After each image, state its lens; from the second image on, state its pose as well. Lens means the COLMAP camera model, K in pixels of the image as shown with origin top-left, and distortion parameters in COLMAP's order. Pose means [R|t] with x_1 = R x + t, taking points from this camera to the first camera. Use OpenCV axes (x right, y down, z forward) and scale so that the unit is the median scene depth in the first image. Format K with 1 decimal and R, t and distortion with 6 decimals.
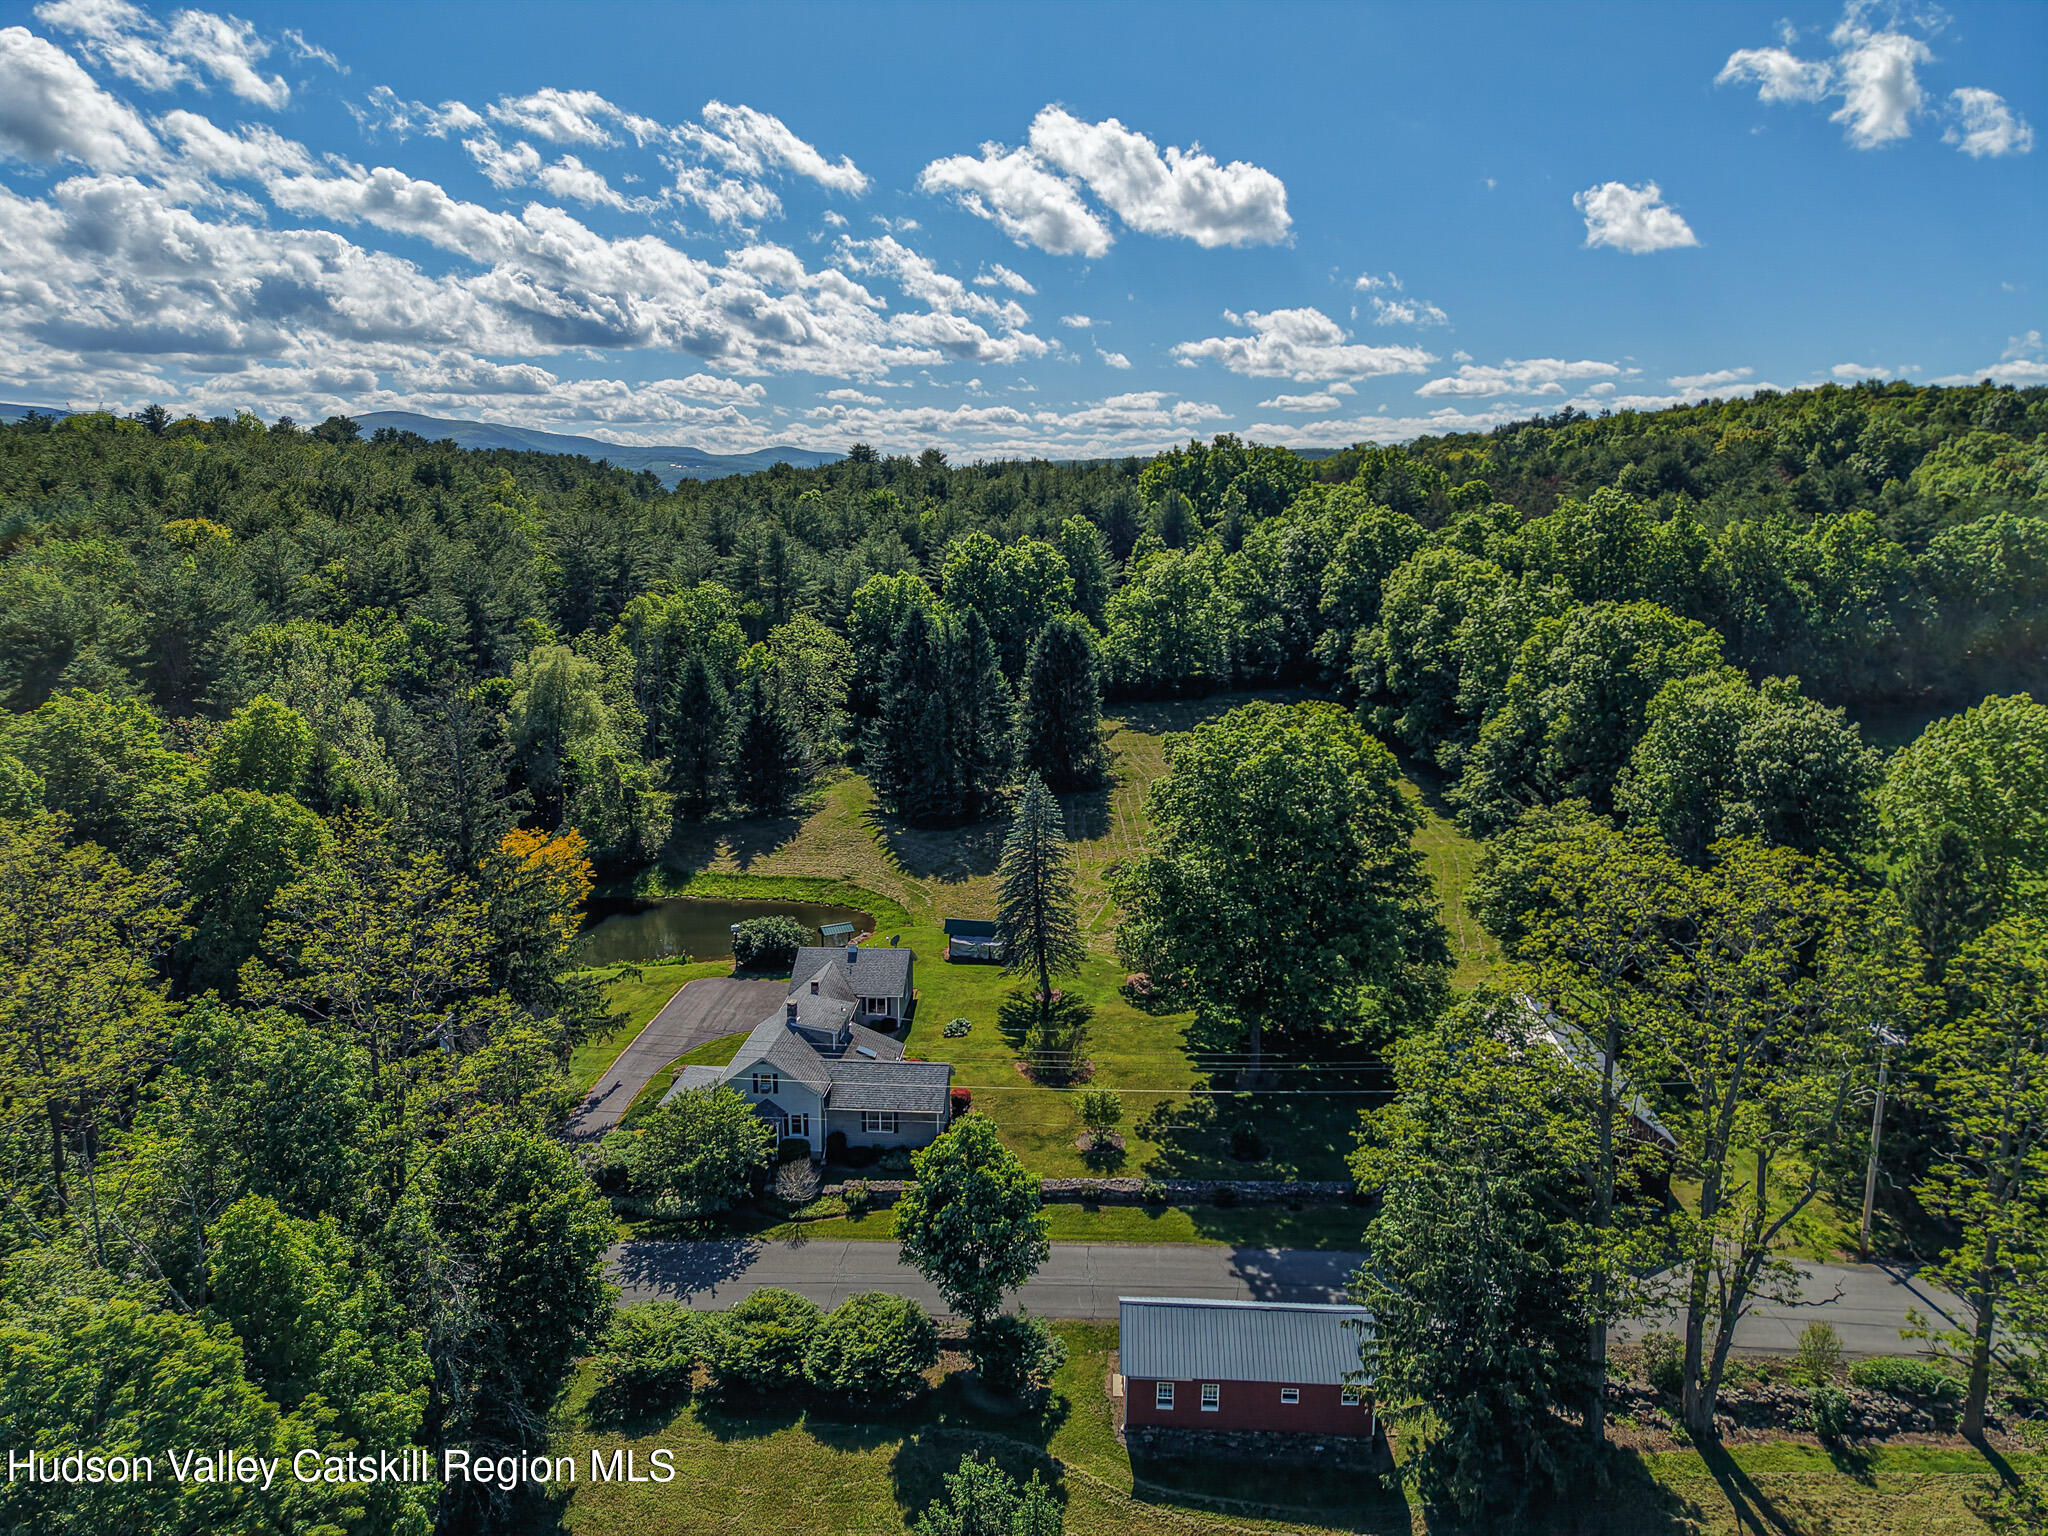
lens RADIAL K [[1403.8, 0, 1024.0], [0, 1403.8, 768.0], [0, 0, 1]] dist [0.031602, -0.000393]
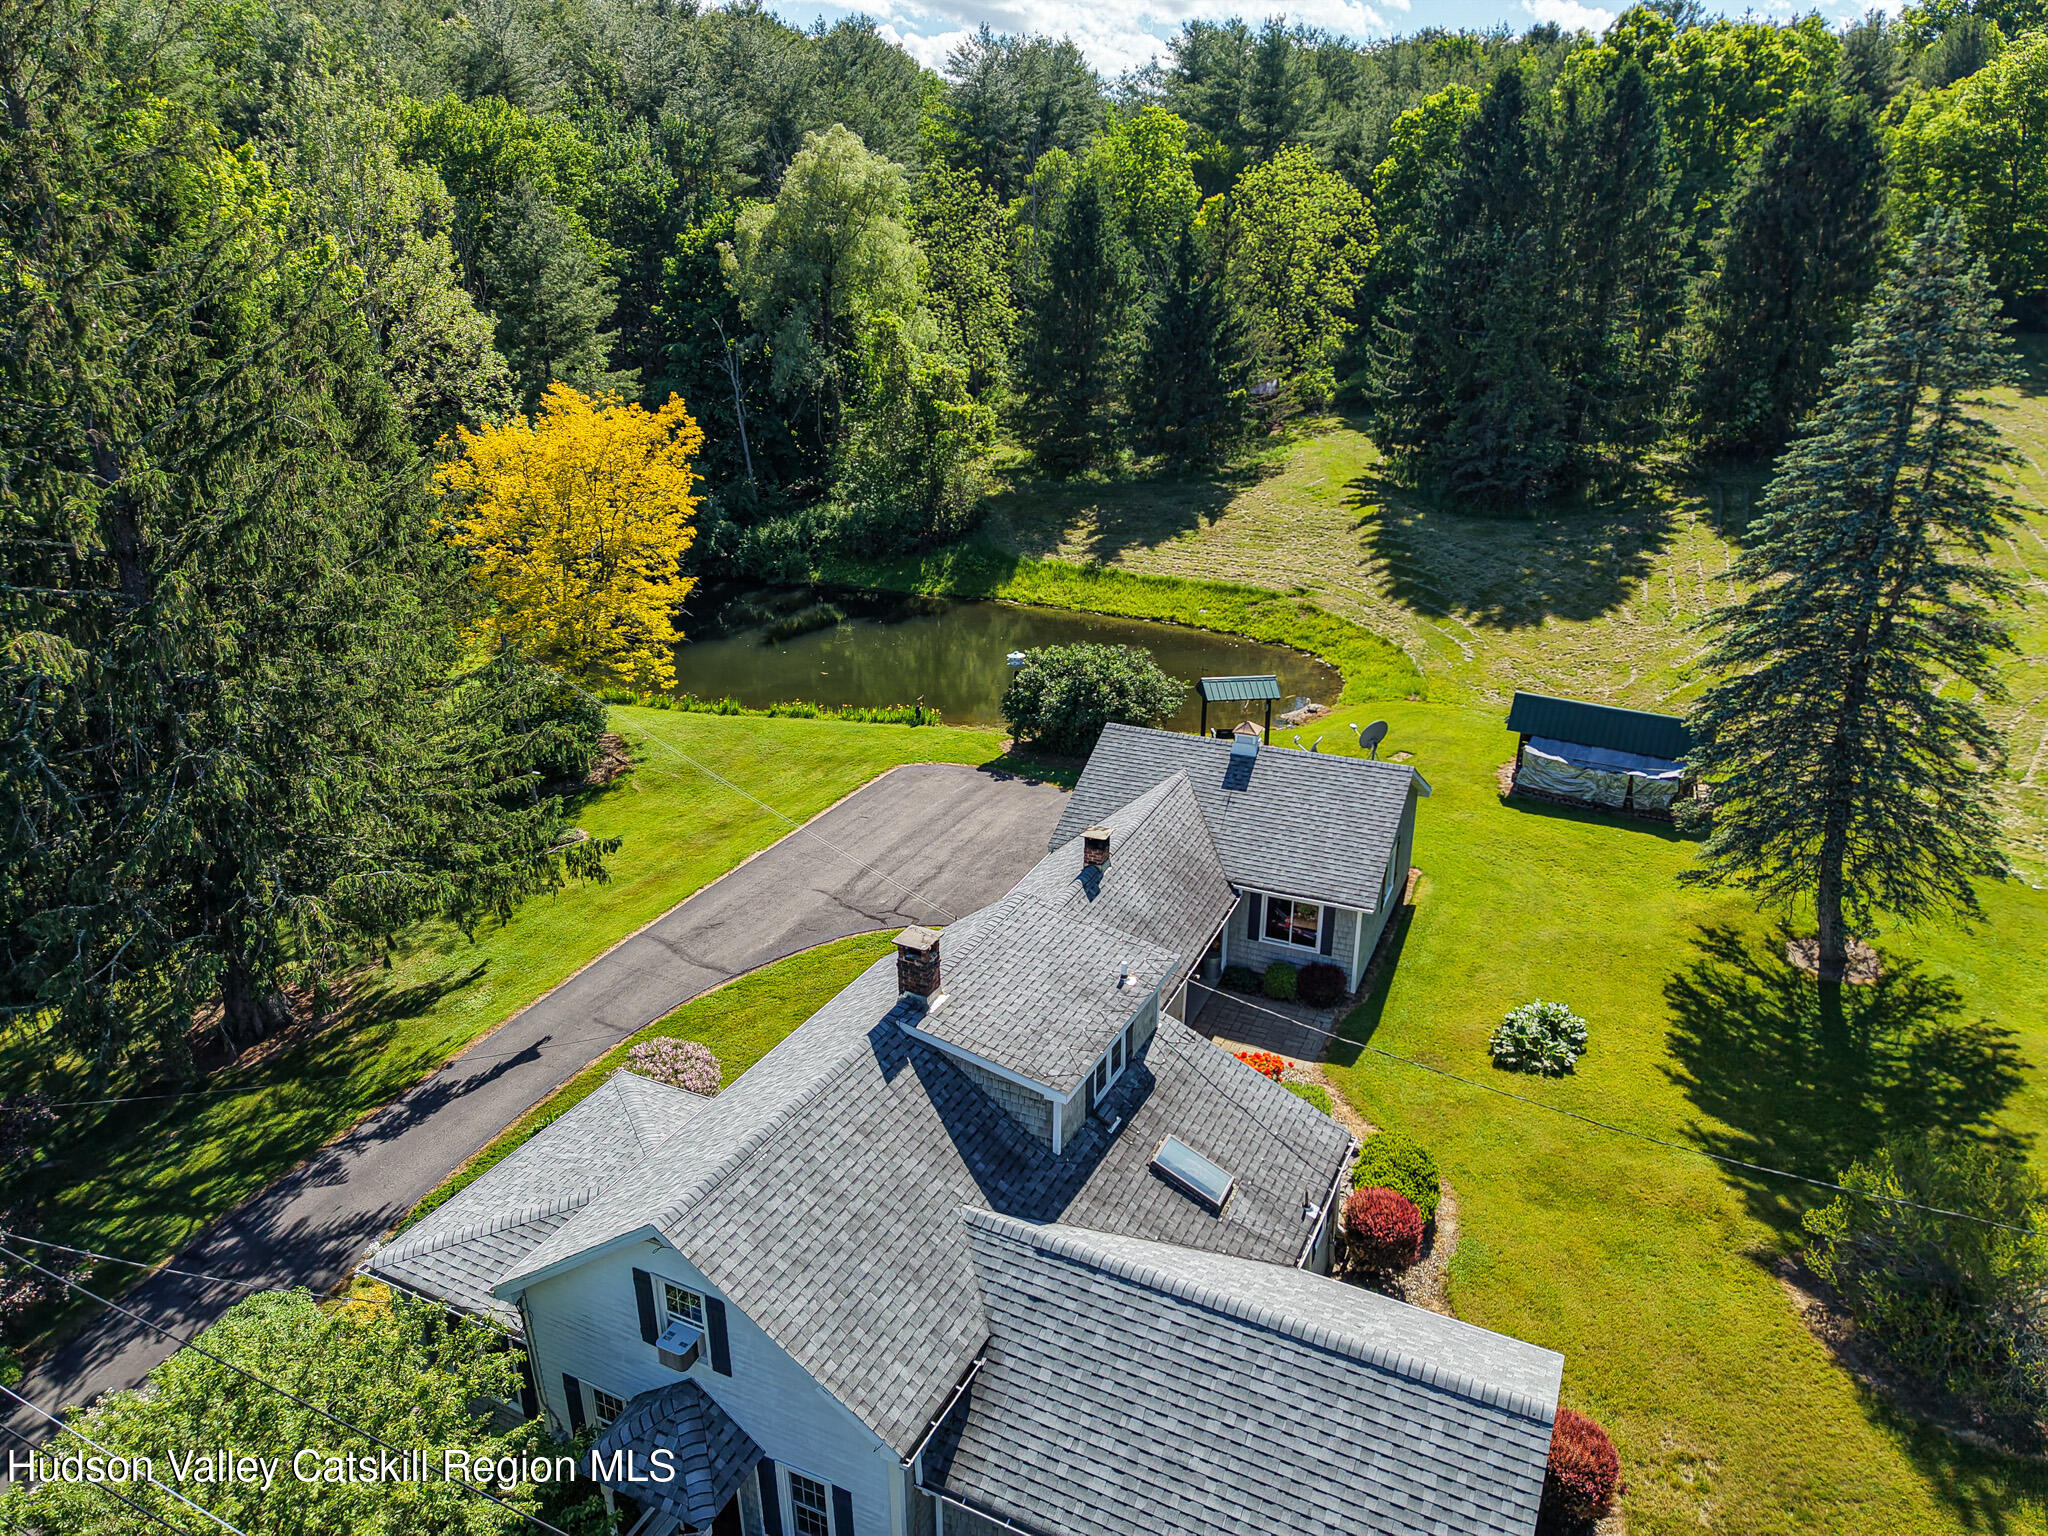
lens RADIAL K [[1403.8, 0, 1024.0], [0, 1403.8, 768.0], [0, 0, 1]] dist [0.031602, -0.000393]
pose [[0.933083, 0.133931, -0.333795, -0.048302], [-0.075001, 0.980134, 0.183610, 0.064099], [0.351755, -0.146288, 0.924591, 0.570167]]
